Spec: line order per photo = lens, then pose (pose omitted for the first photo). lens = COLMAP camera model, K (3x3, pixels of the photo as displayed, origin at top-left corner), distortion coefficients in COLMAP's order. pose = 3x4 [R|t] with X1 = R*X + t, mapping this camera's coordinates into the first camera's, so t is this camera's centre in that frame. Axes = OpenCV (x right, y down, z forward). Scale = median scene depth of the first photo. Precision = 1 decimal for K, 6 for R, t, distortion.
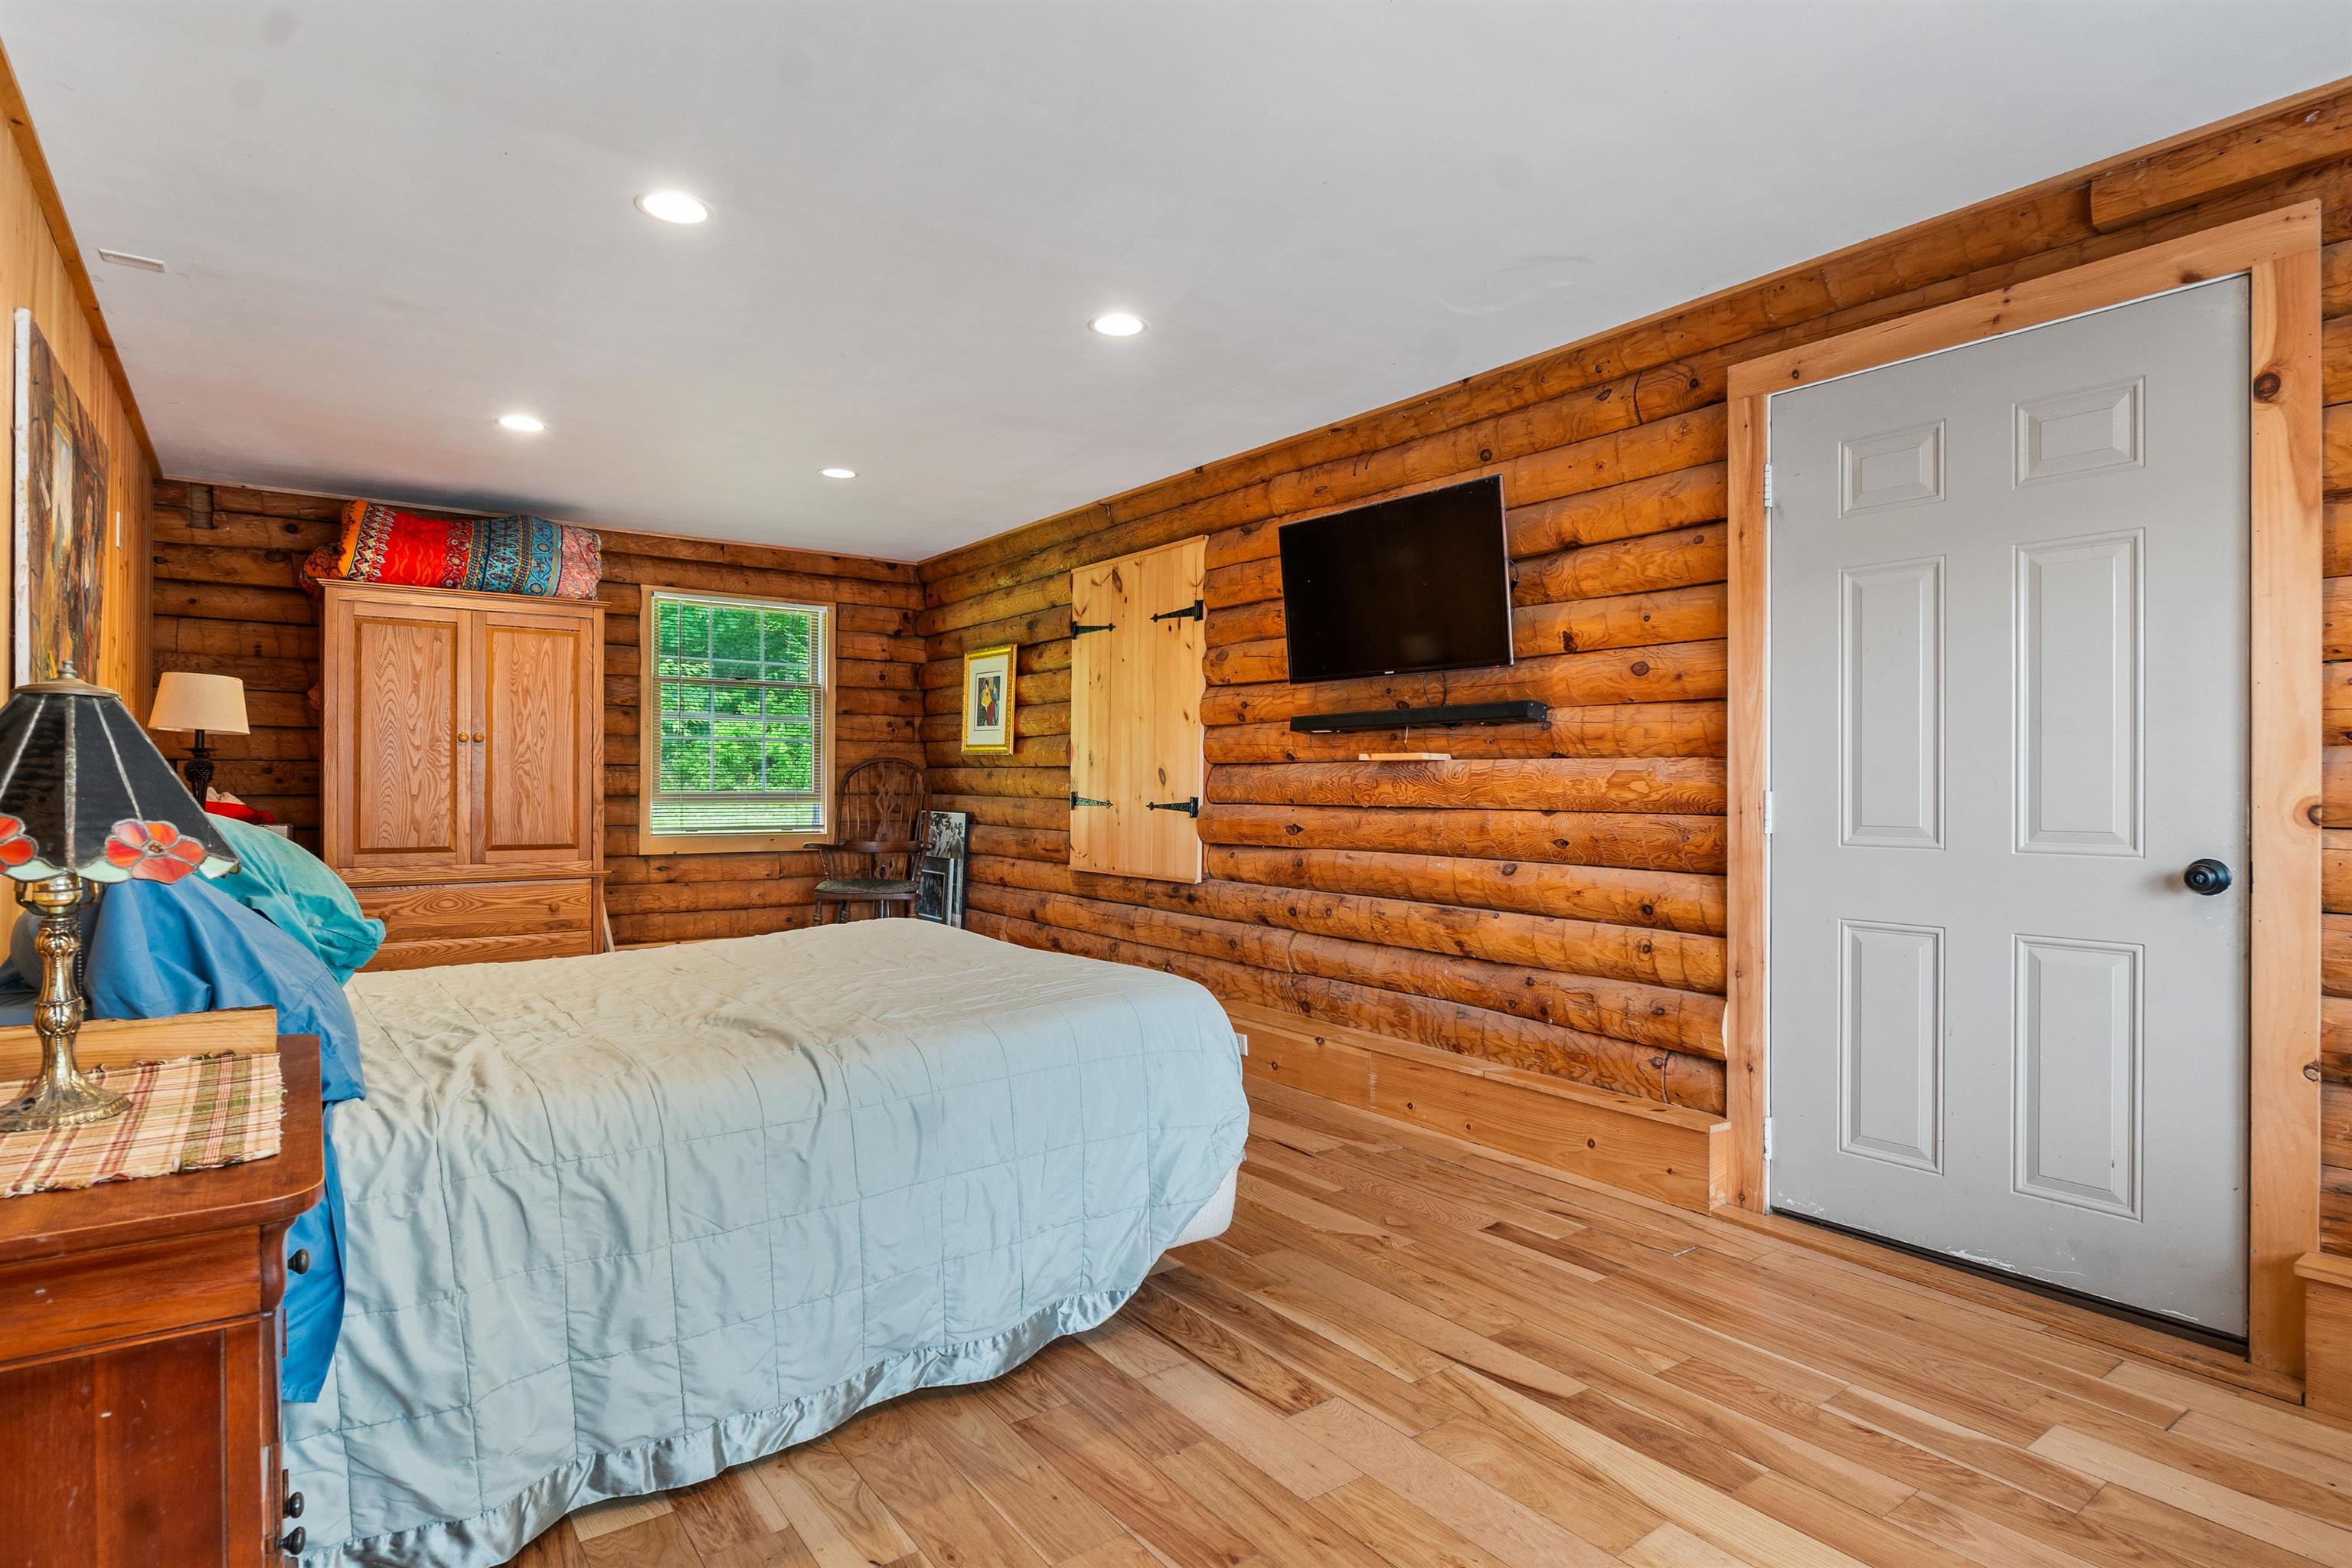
lens RADIAL K [[1262.0, 0, 1179.0], [0, 1262.0, 775.1], [0, 0, 1]] dist [-0.008882, 0.000011]
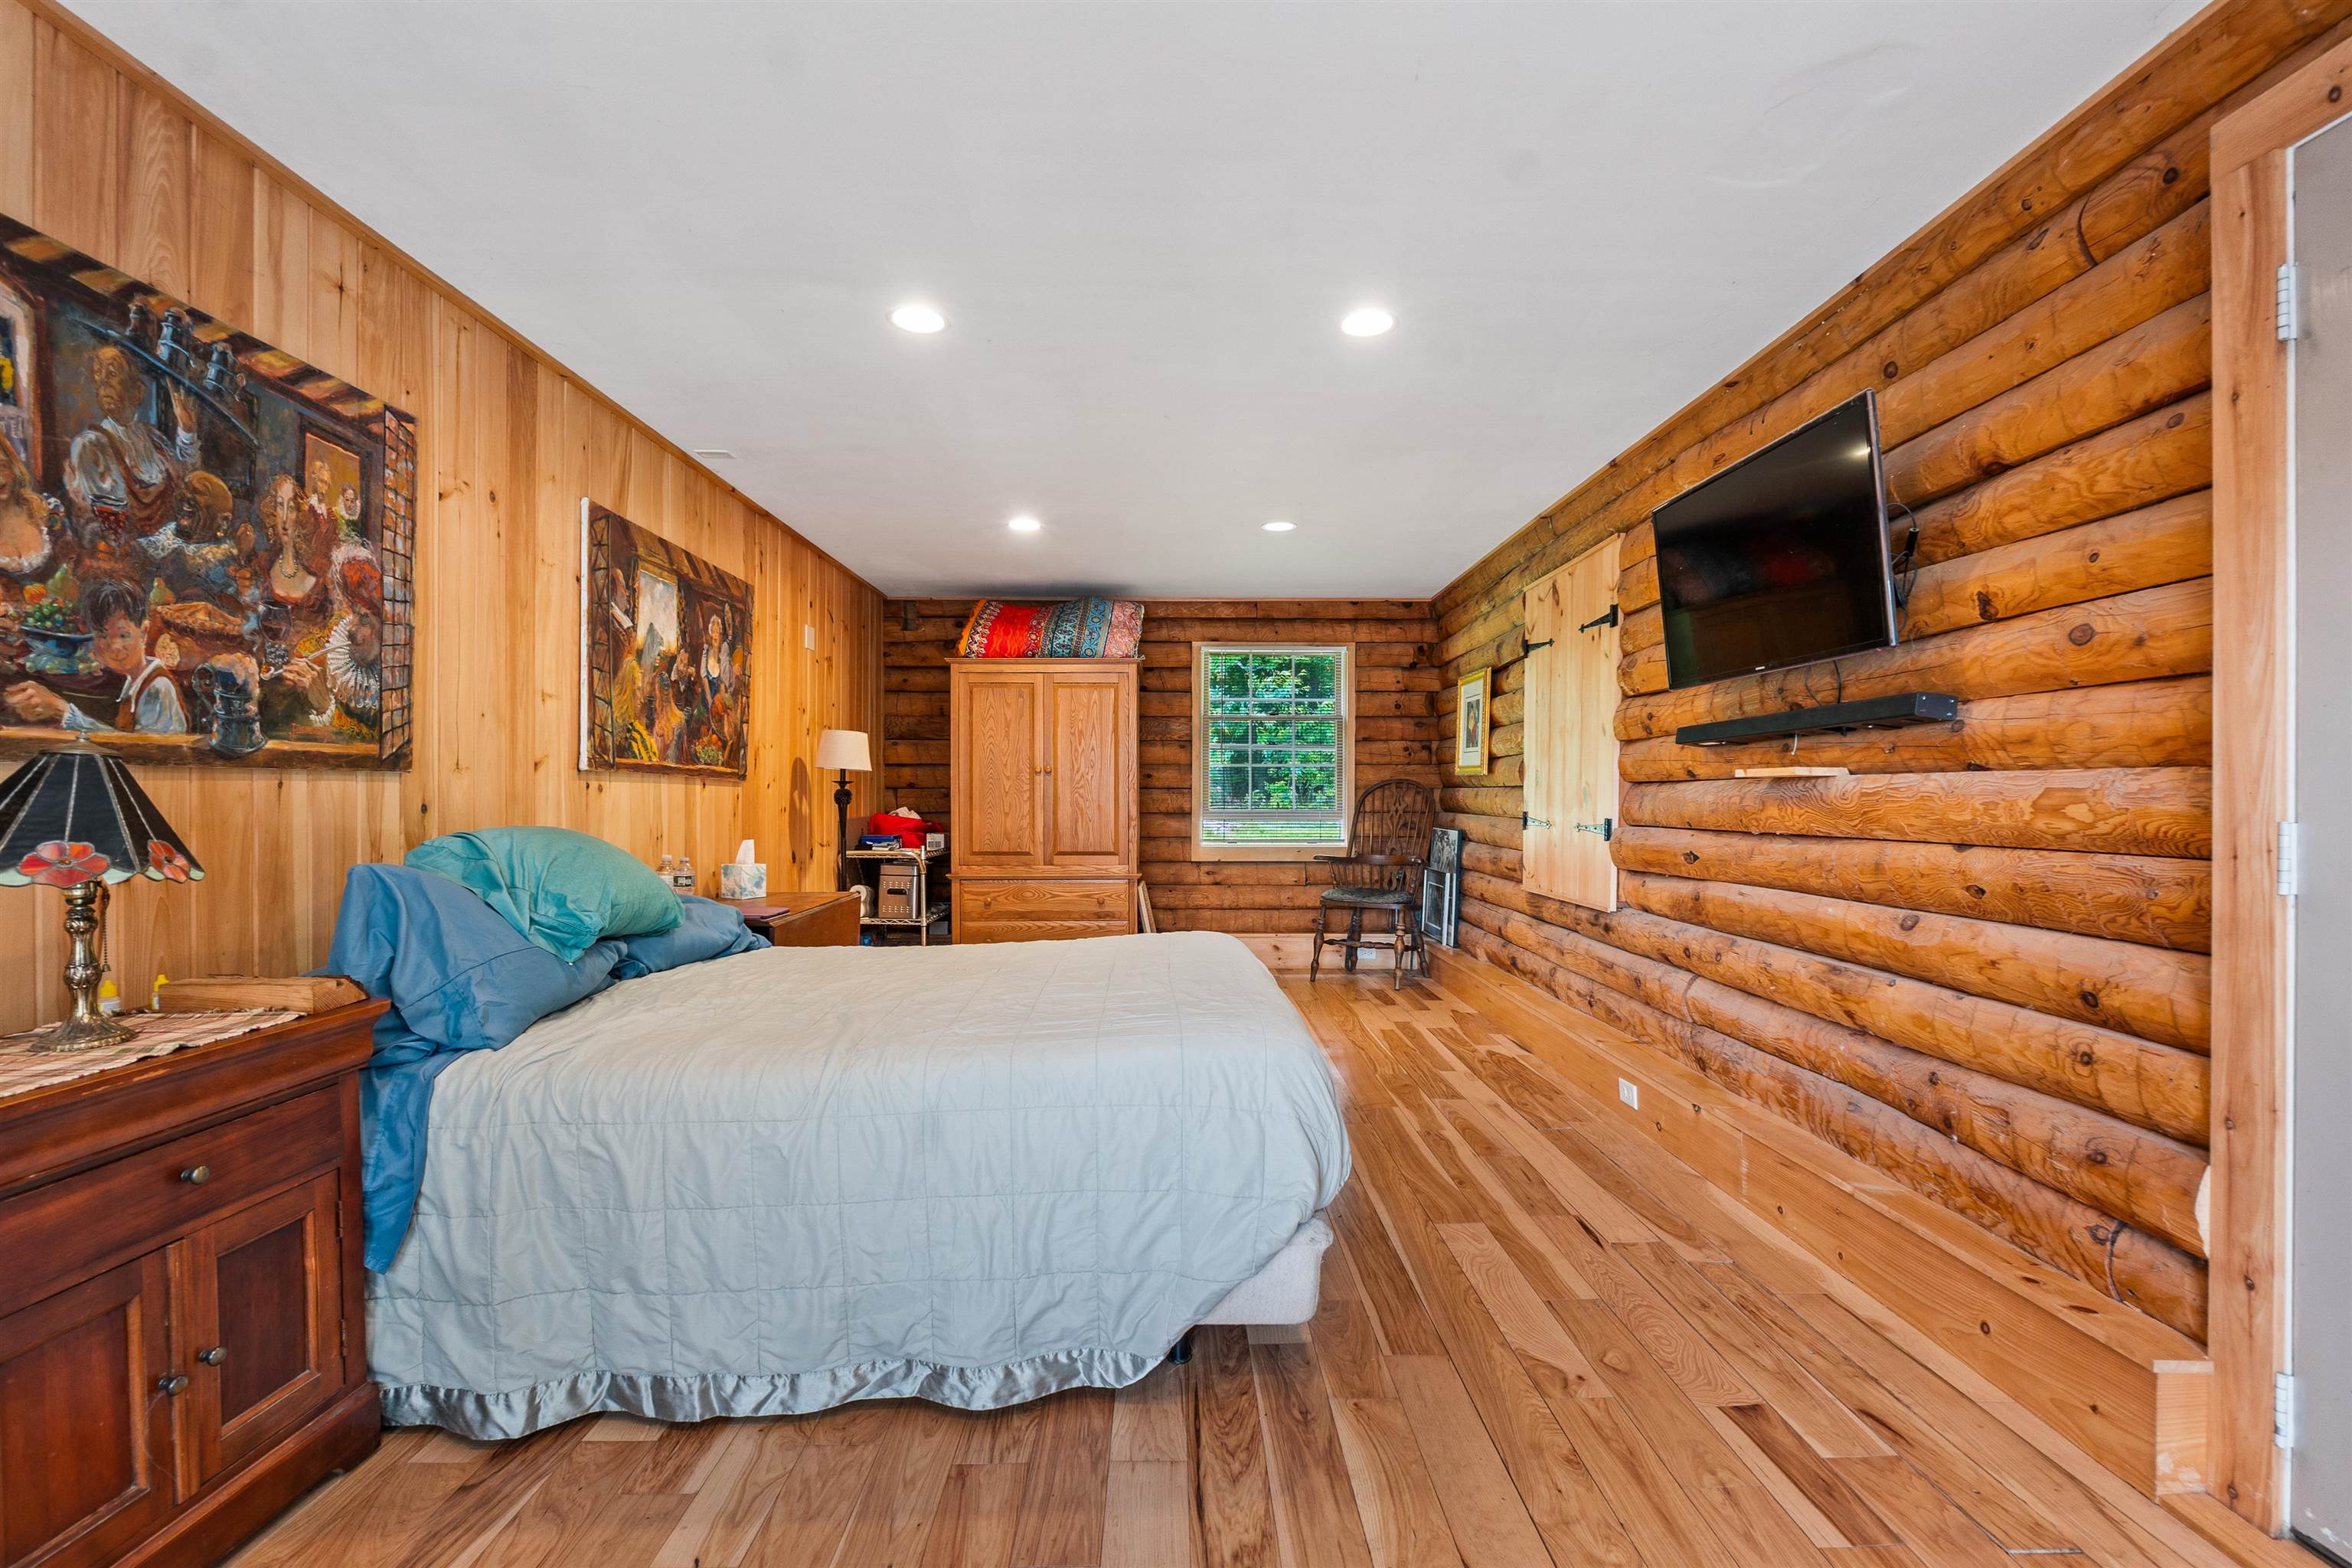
lens RADIAL K [[1060.2, 0, 1168.0], [0, 1060.2, 797.7], [0, 0, 1]] dist [-0.012215, 0.001606]
pose [[0.810397, -0.003965, -0.585868, 0.289589], [0.006773, 0.999974, 0.002602, -0.002926], [0.585842, -0.006077, 0.810402, 0.260383]]
